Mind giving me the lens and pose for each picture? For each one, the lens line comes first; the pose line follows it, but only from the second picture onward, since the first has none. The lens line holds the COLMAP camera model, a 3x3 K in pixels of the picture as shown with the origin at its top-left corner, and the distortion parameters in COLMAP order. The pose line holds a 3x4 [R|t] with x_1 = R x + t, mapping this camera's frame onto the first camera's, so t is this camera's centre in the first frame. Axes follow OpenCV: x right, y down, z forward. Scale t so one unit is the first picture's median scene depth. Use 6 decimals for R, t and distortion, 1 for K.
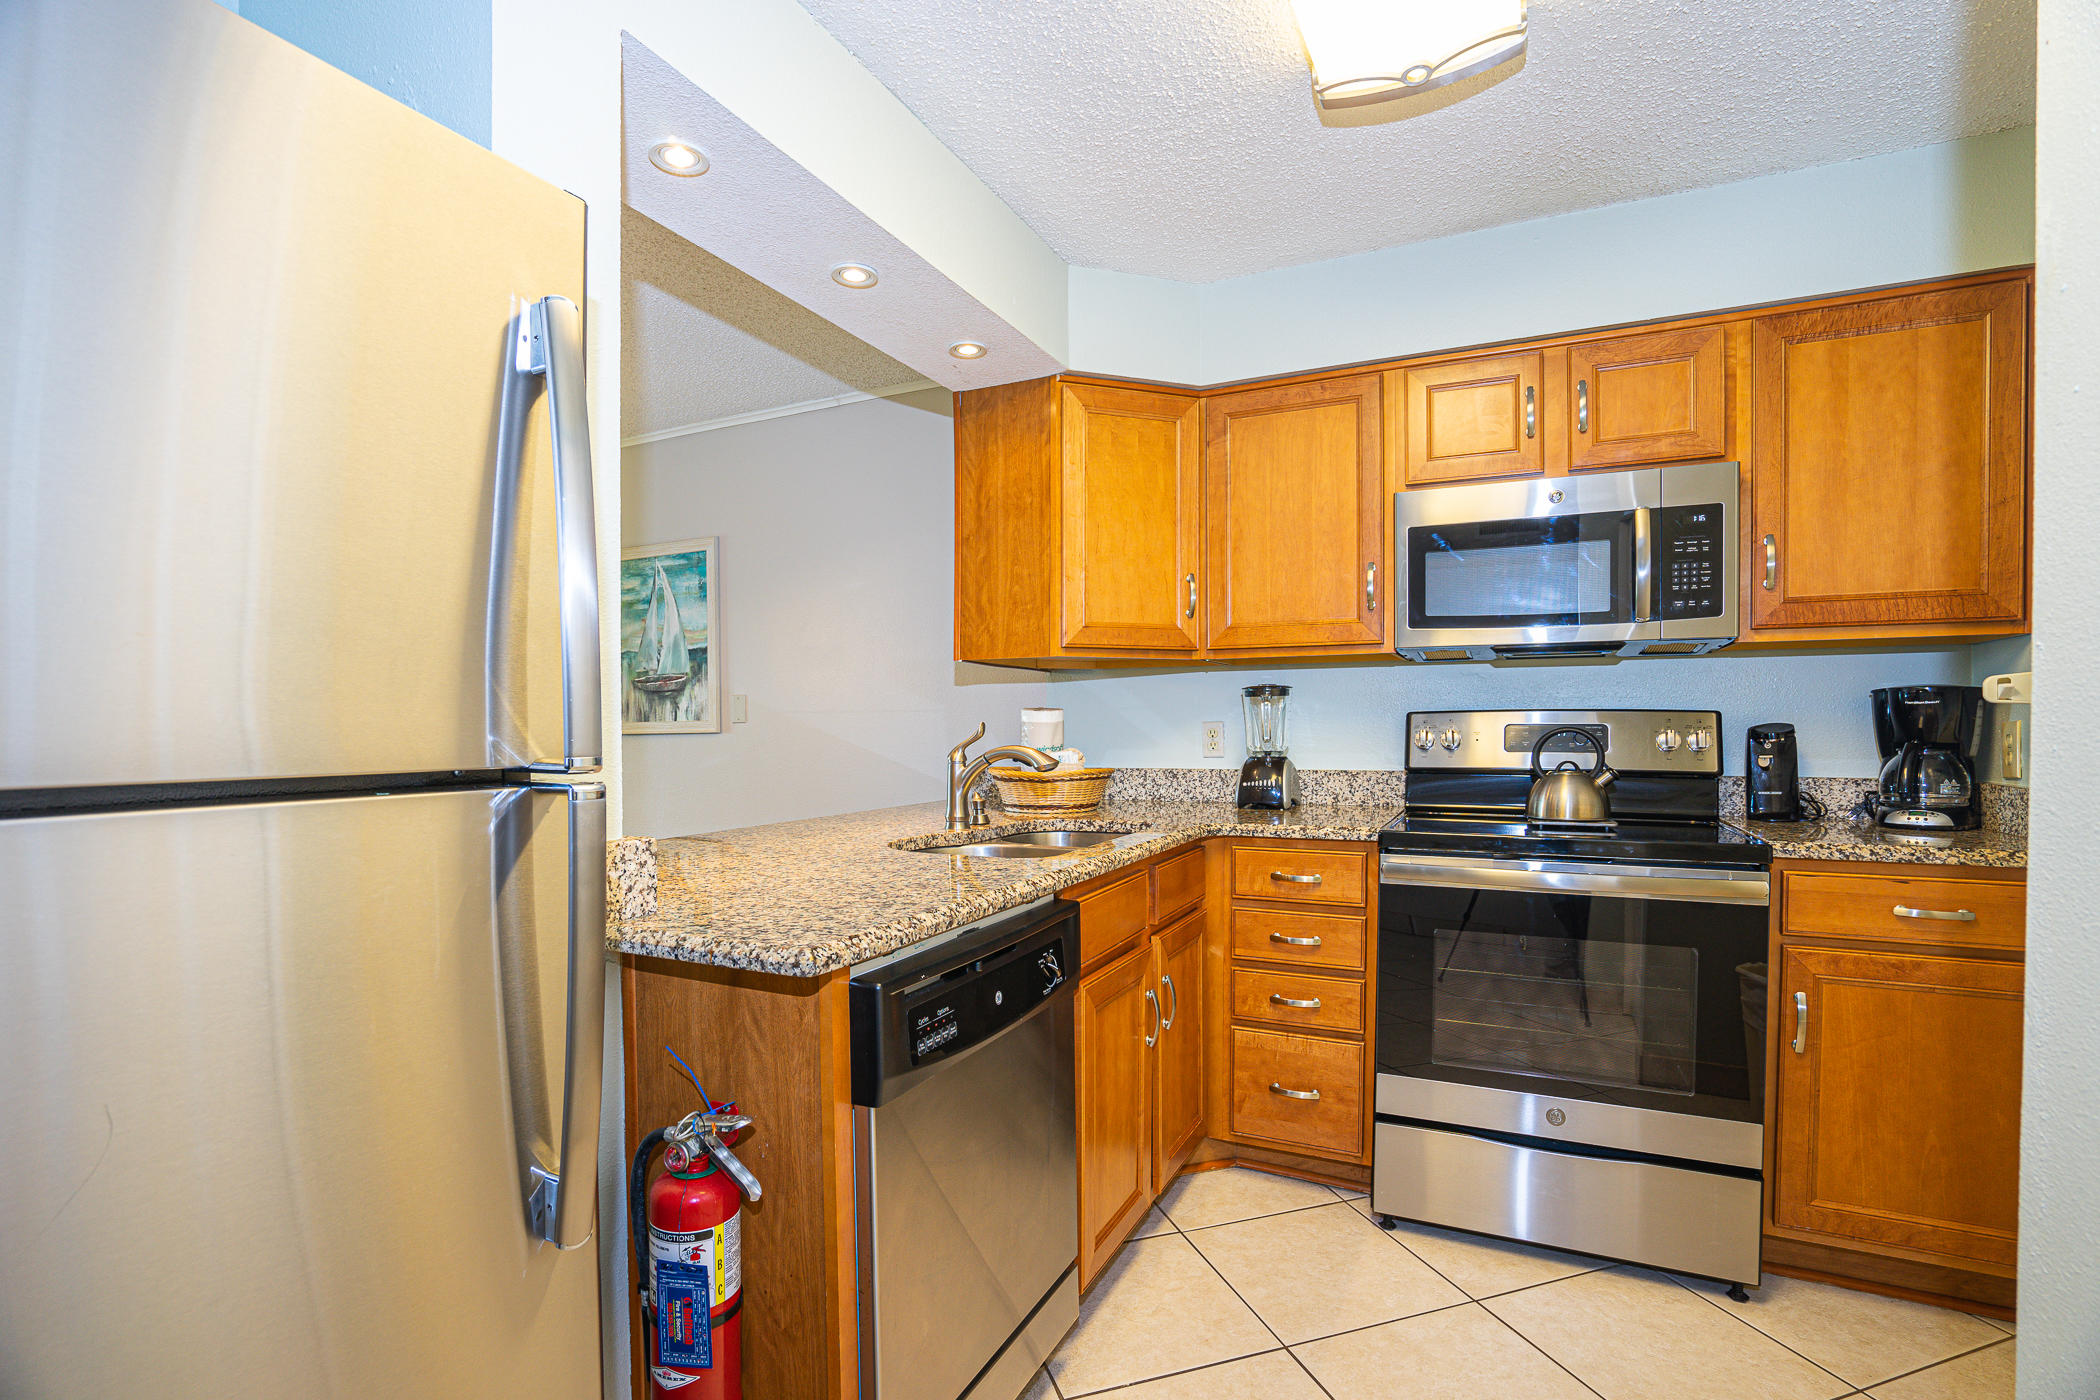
lens RADIAL K [[996.9, 0, 1056.7], [0, 996.9, 756.3], [0, 0, 1]] dist [-0.053187, 0.021626]
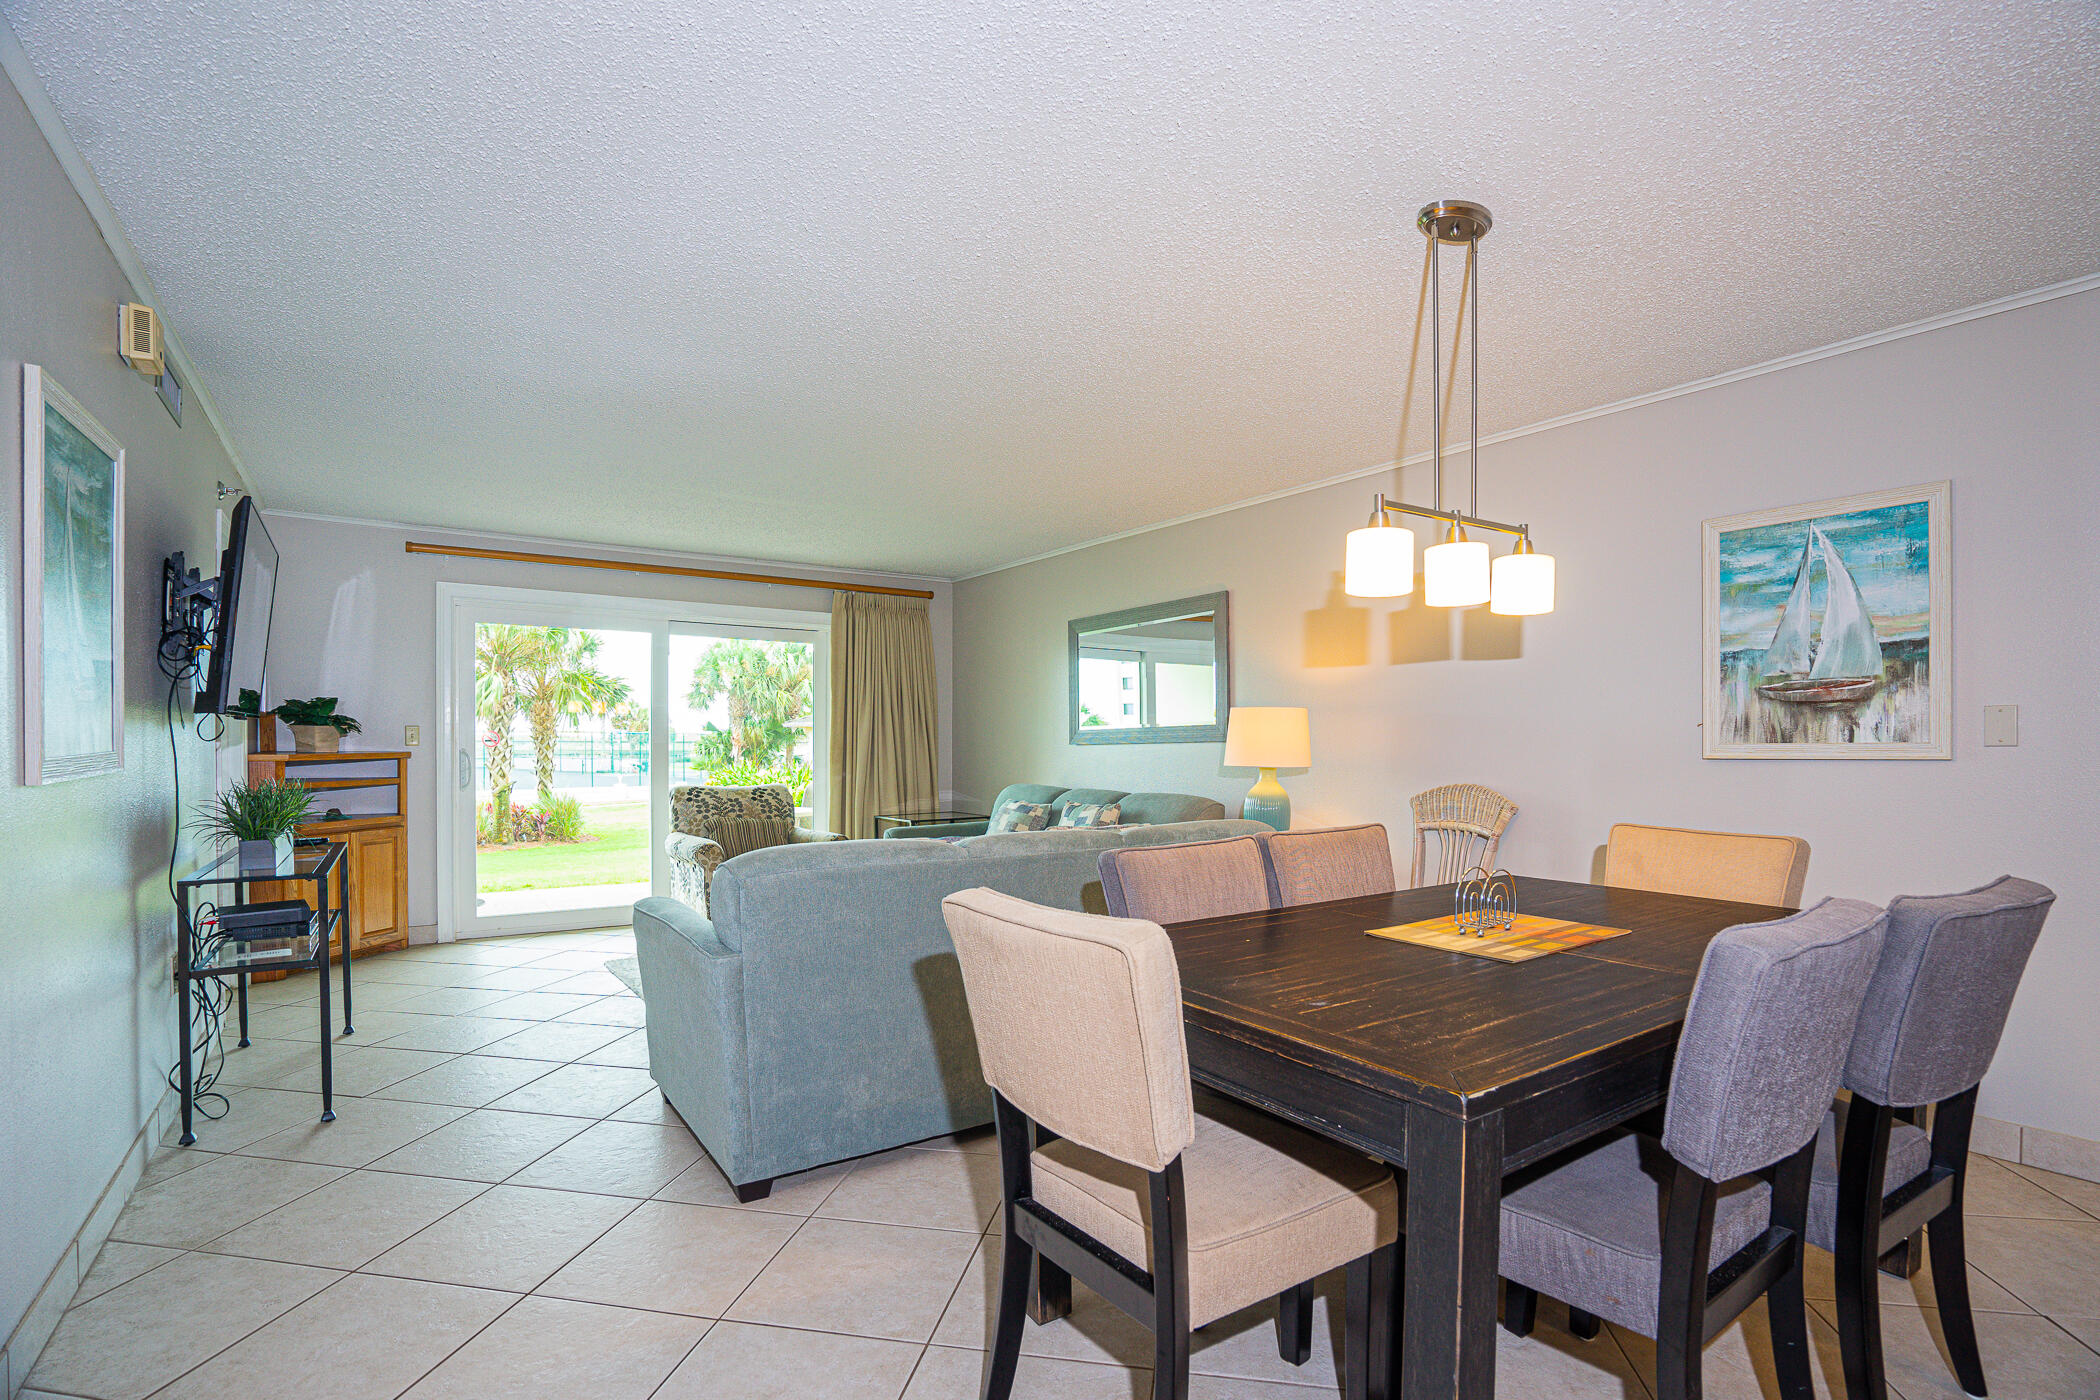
lens RADIAL K [[996.9, 0, 1056.7], [0, 996.9, 756.3], [0, 0, 1]] dist [-0.053187, 0.021626]
pose [[0.875594, 0.012059, -0.482896, -0.885546], [-0.019770, 0.999745, -0.010882, -0.009962], [0.482642, 0.019075, 0.875610, 0.154536]]
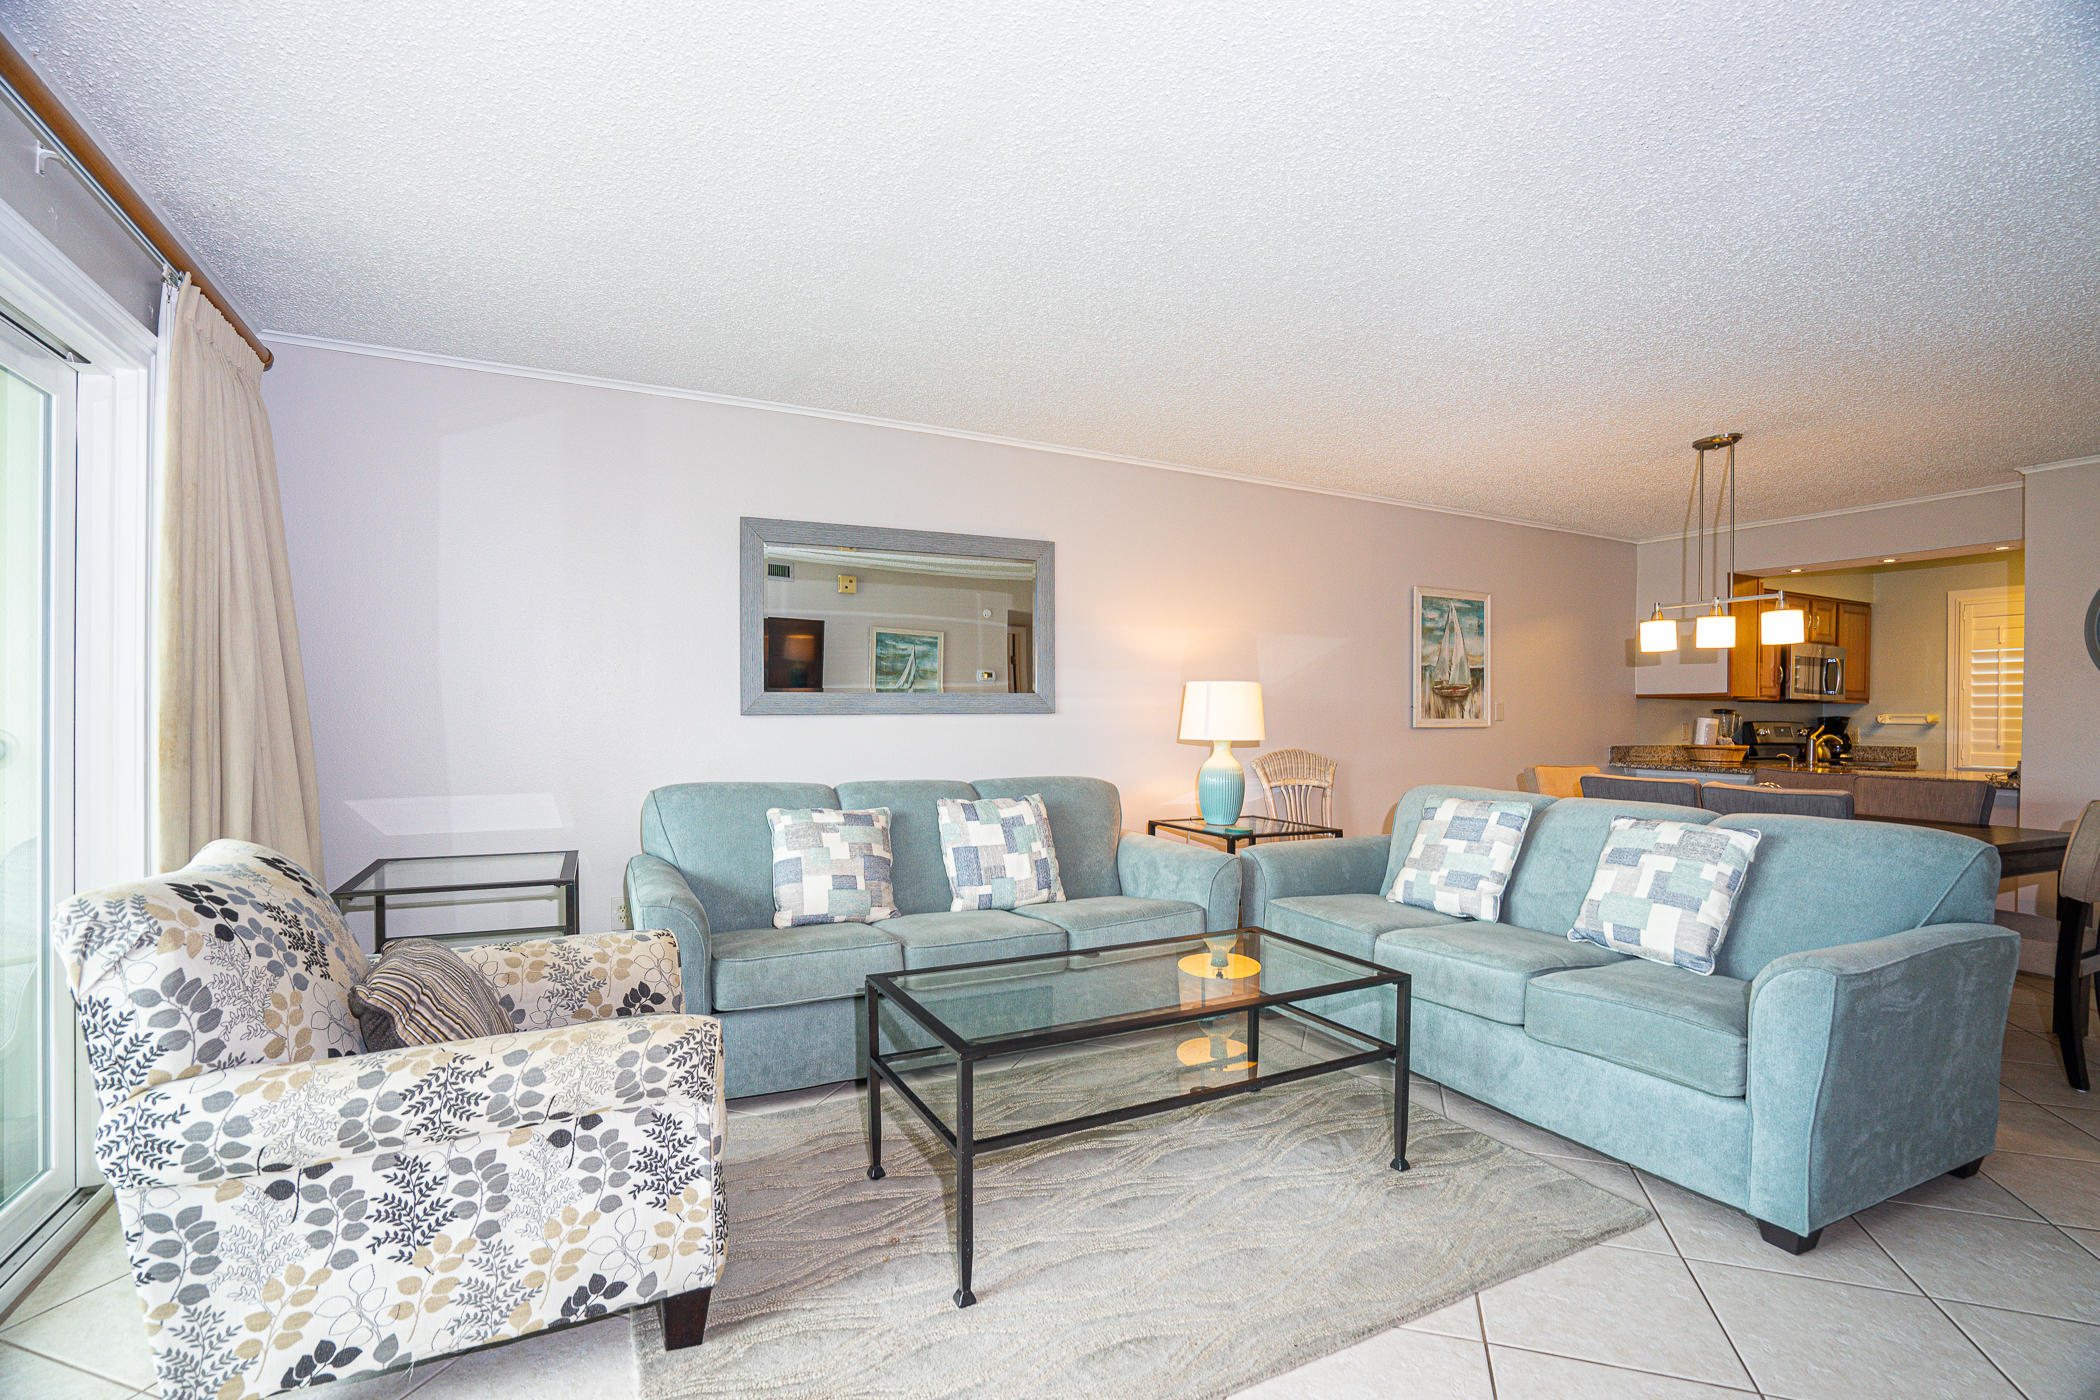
lens RADIAL K [[971.8, 0, 1067.0], [0, 971.8, 725.0], [0, 0, 1]] dist [-0.047373, 0.016668]
pose [[0.595475, 0.001568, 0.803372, -2.911795], [0.009826, 0.999909, -0.009234, -0.031467], [-0.803313, 0.013392, 0.595406, 1.025263]]
